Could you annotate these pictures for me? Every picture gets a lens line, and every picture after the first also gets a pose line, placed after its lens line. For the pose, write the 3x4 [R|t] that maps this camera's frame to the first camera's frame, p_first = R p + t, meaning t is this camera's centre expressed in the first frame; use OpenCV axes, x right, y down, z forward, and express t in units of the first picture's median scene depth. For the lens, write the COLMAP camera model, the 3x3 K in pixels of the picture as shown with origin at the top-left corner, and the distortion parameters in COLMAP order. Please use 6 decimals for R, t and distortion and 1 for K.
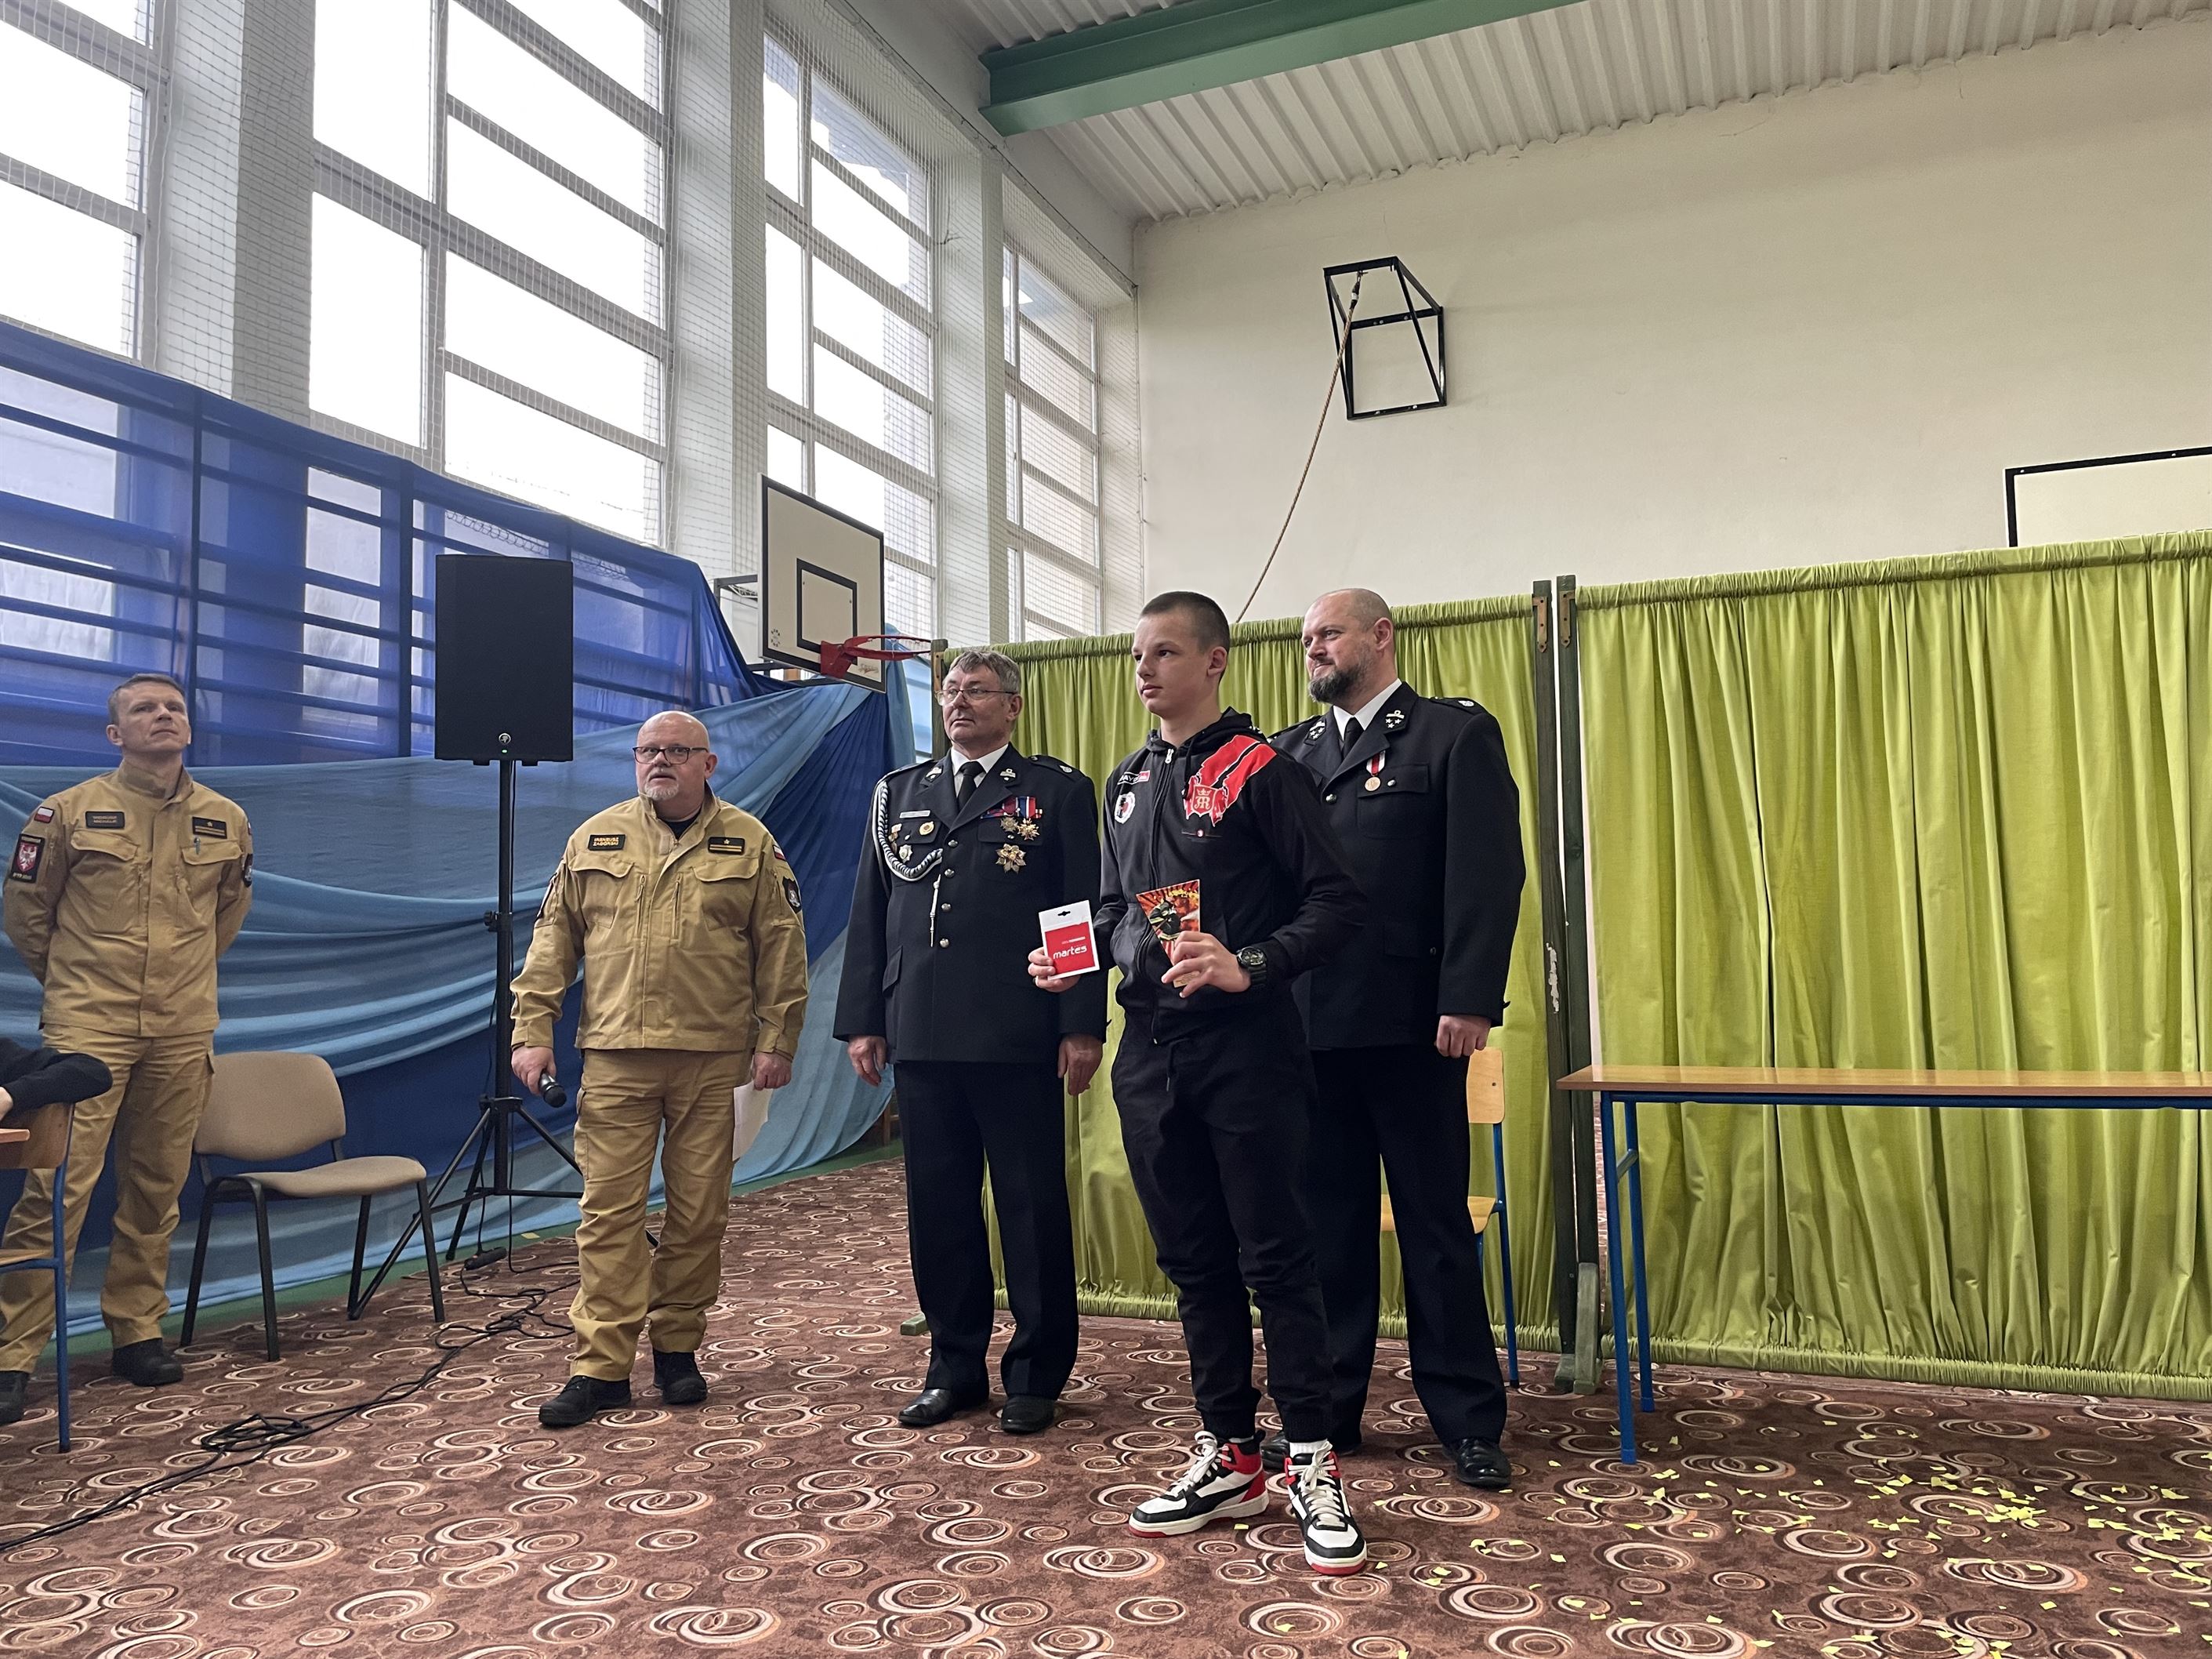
lens RADIAL K [[1670.1, 0, 1086.6], [0, 1670.1, 808.3], [0, 0, 1]] dist [0.096660, -0.124551]
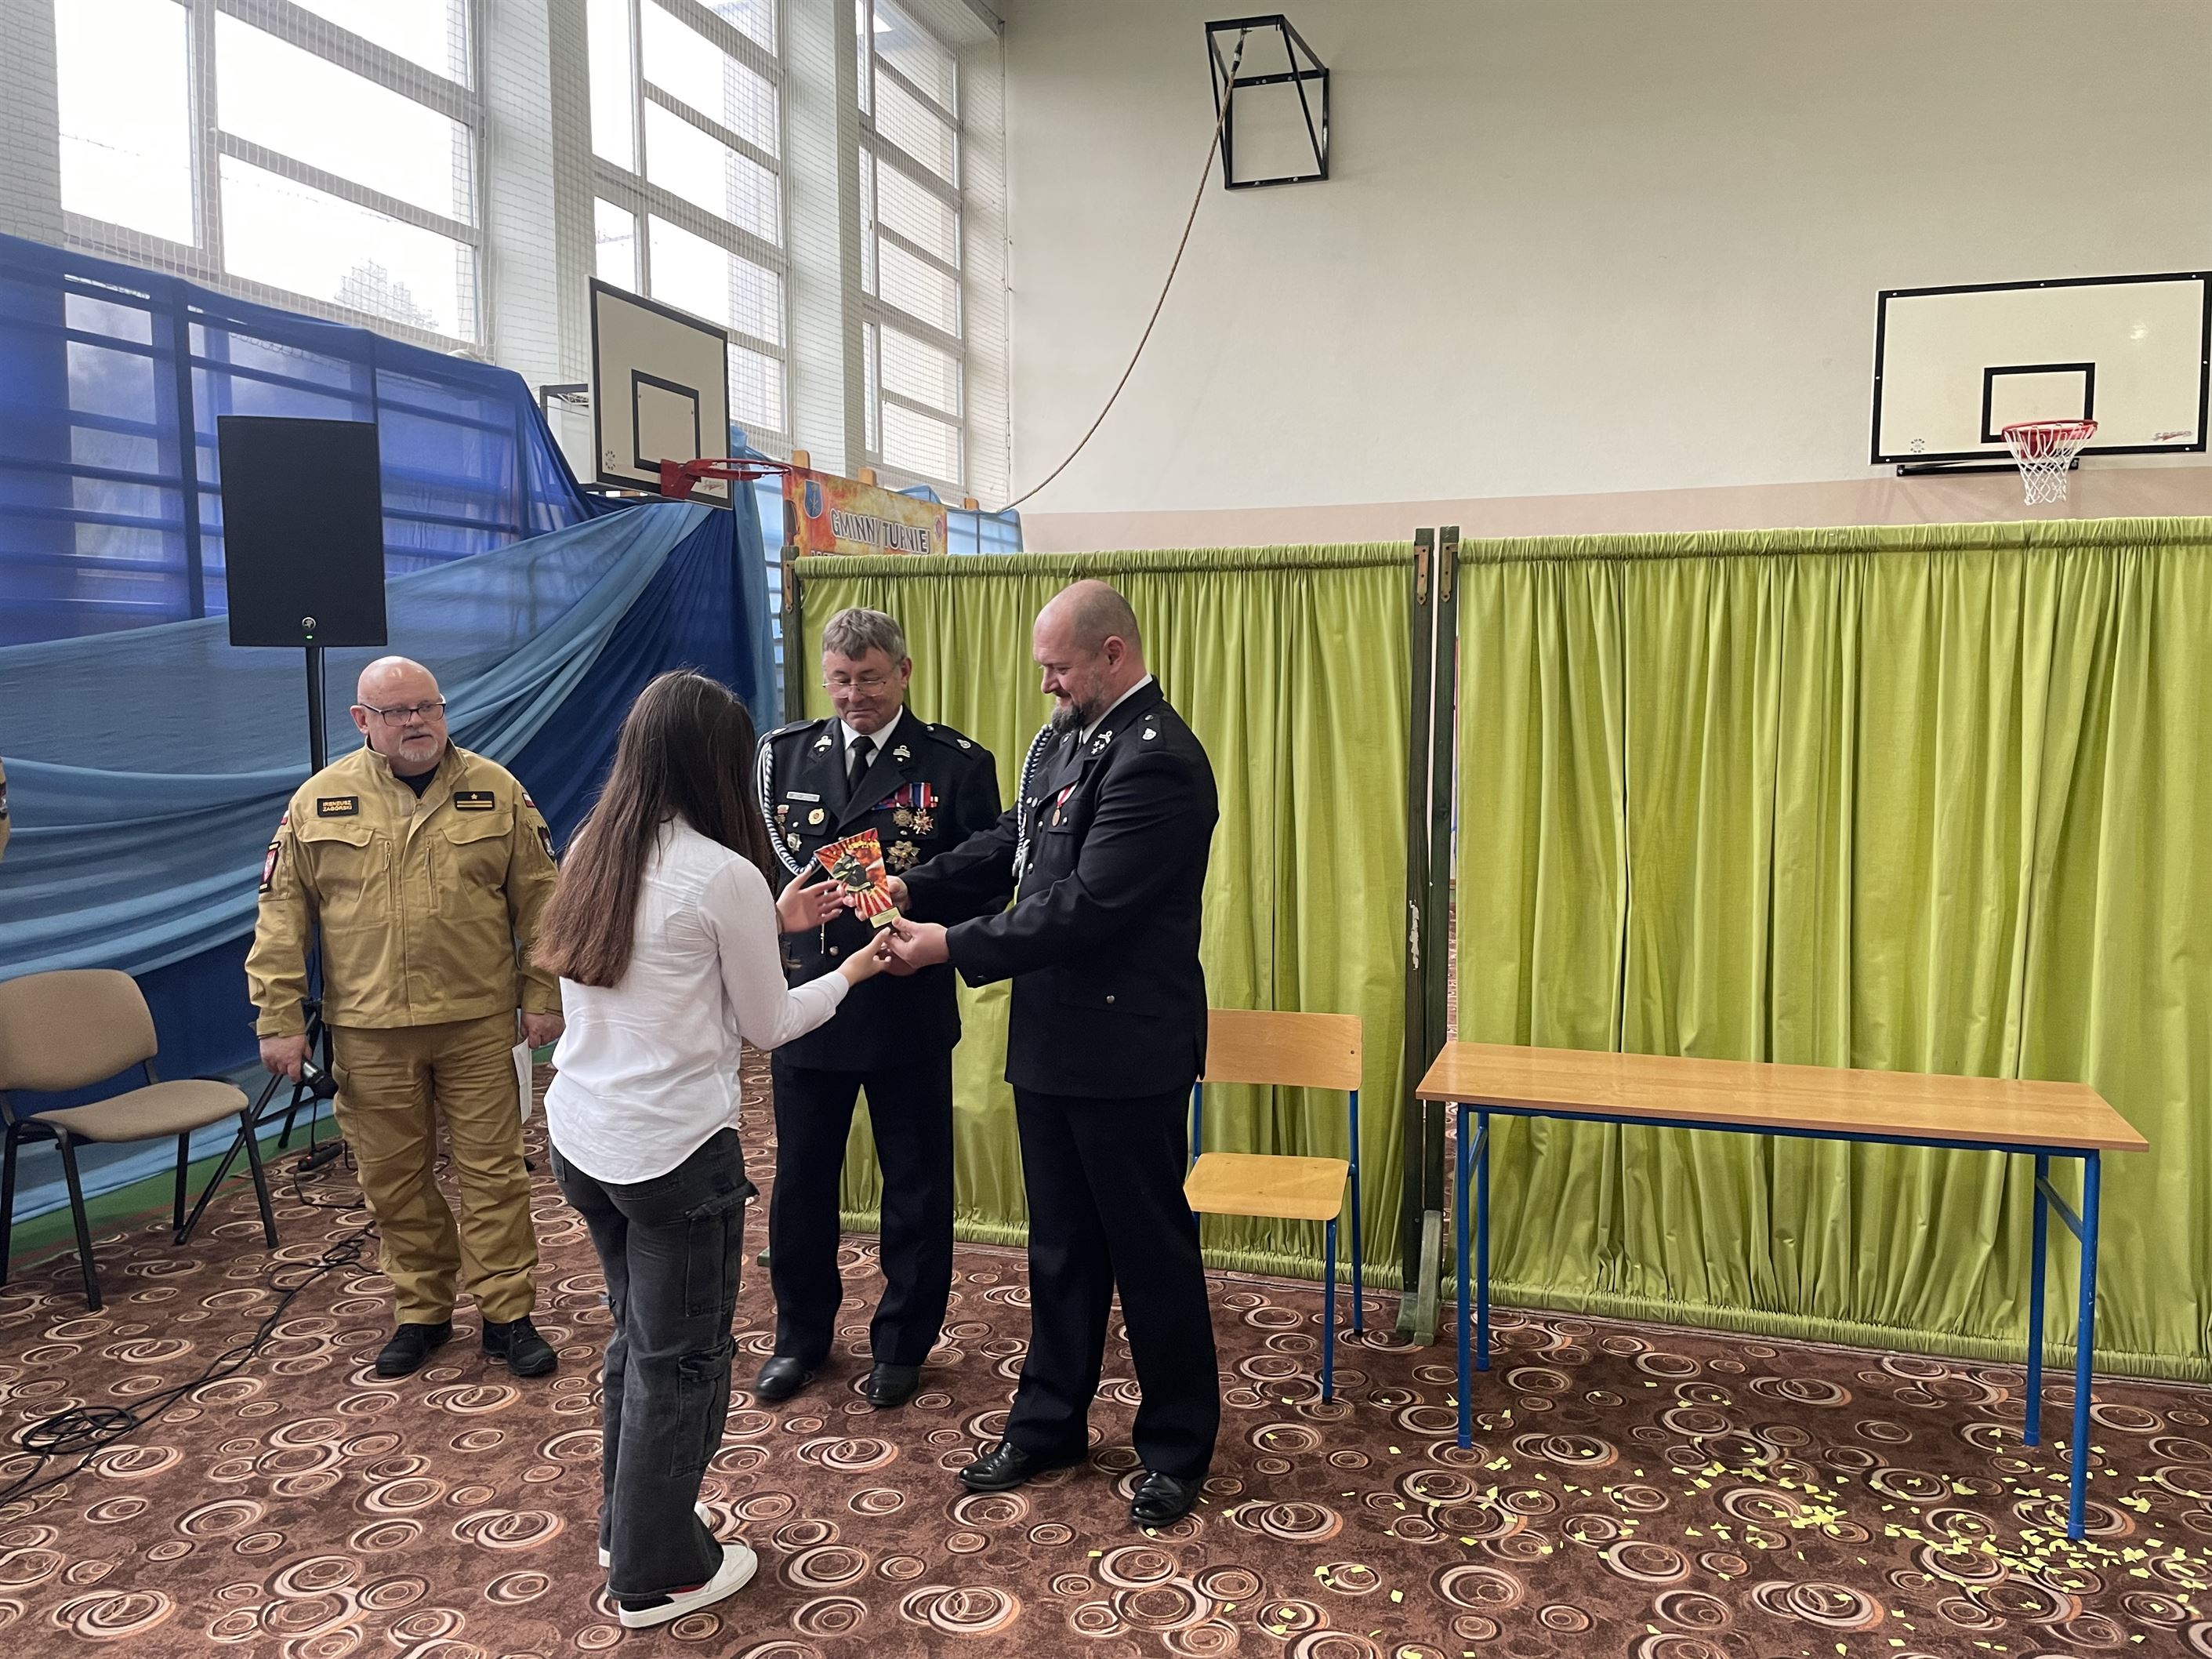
lens RADIAL K [[1668.9, 0, 1107.1], [0, 1668.9, 811.9], [0, 0, 1]] dist [0.096533, -0.125655]
pose [[0.995338, 0.005486, 0.096294, -0.001767], [-0.021504, 0.985873, 0.166106, -0.141945], [-0.094023, -0.167402, 0.981395, 0.053628]]
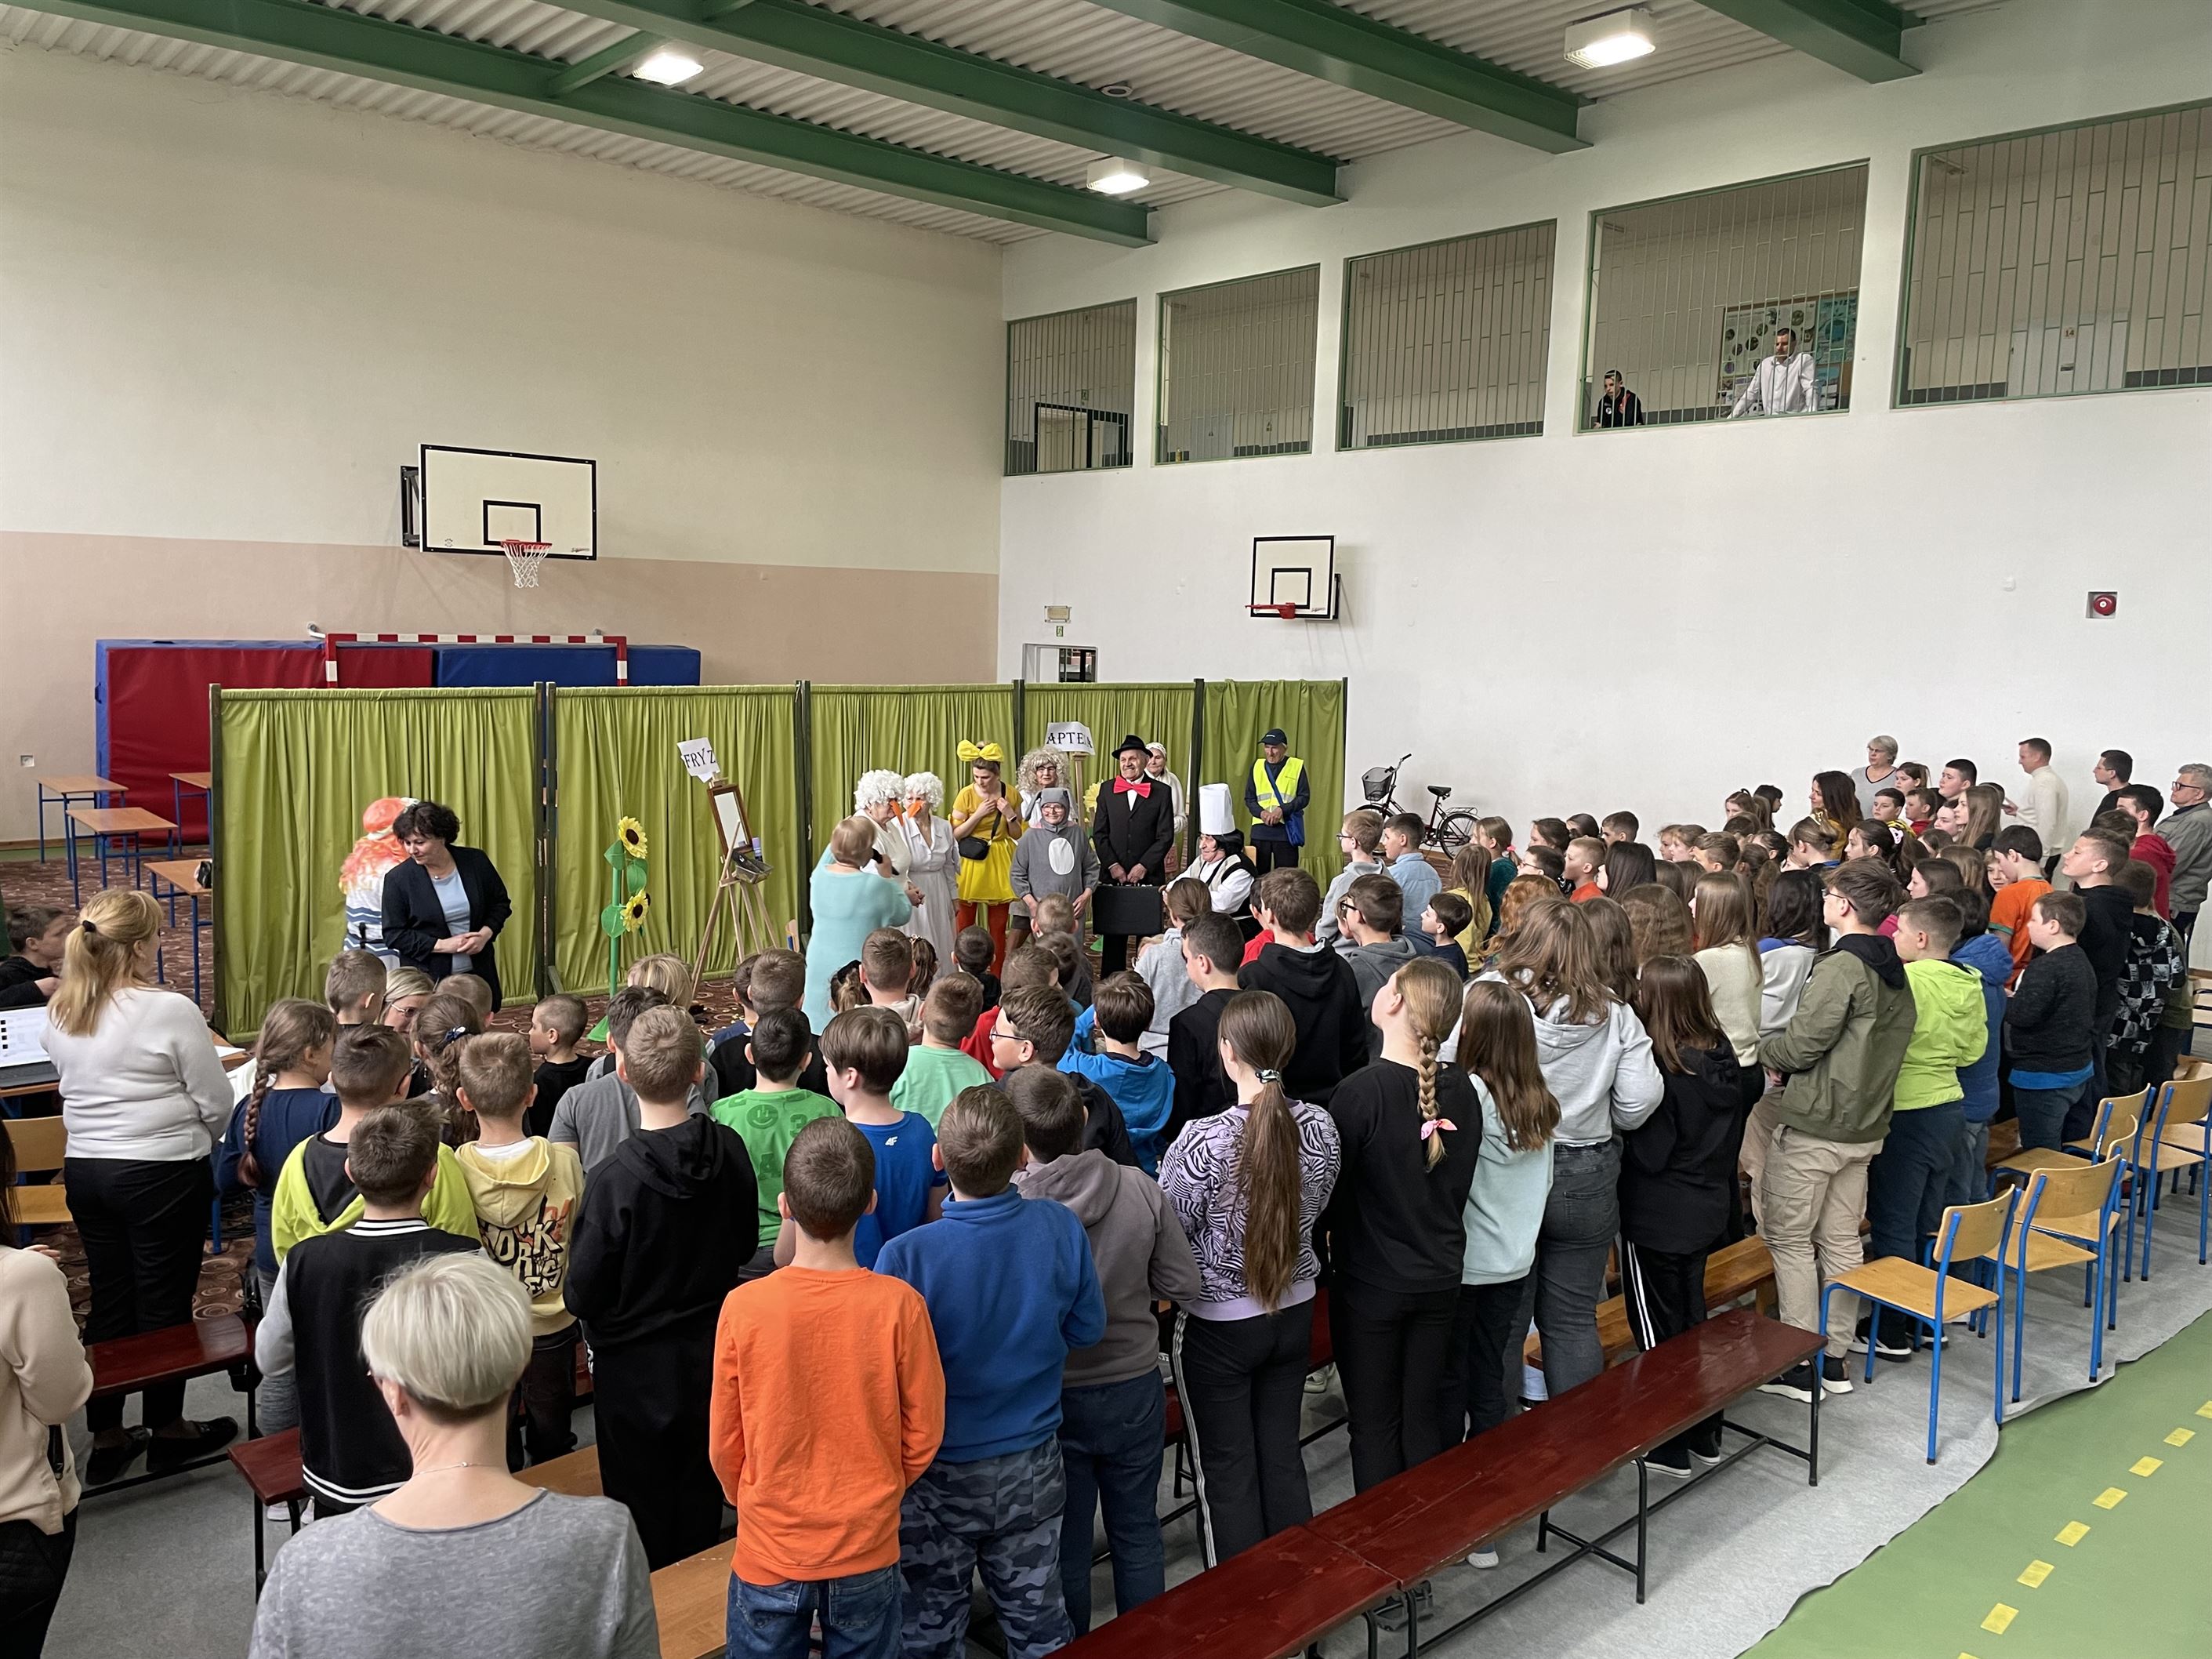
lens RADIAL K [[1664.6, 0, 1087.3], [0, 1664.6, 806.9], [0, 0, 1]] dist [0.097214, -0.123176]
pose [[0.446452, -0.073697, 0.891768, -1.579399], [-0.115267, 0.983563, 0.138990, -0.405189], [-0.887352, -0.164844, 0.430618, -0.738963]]
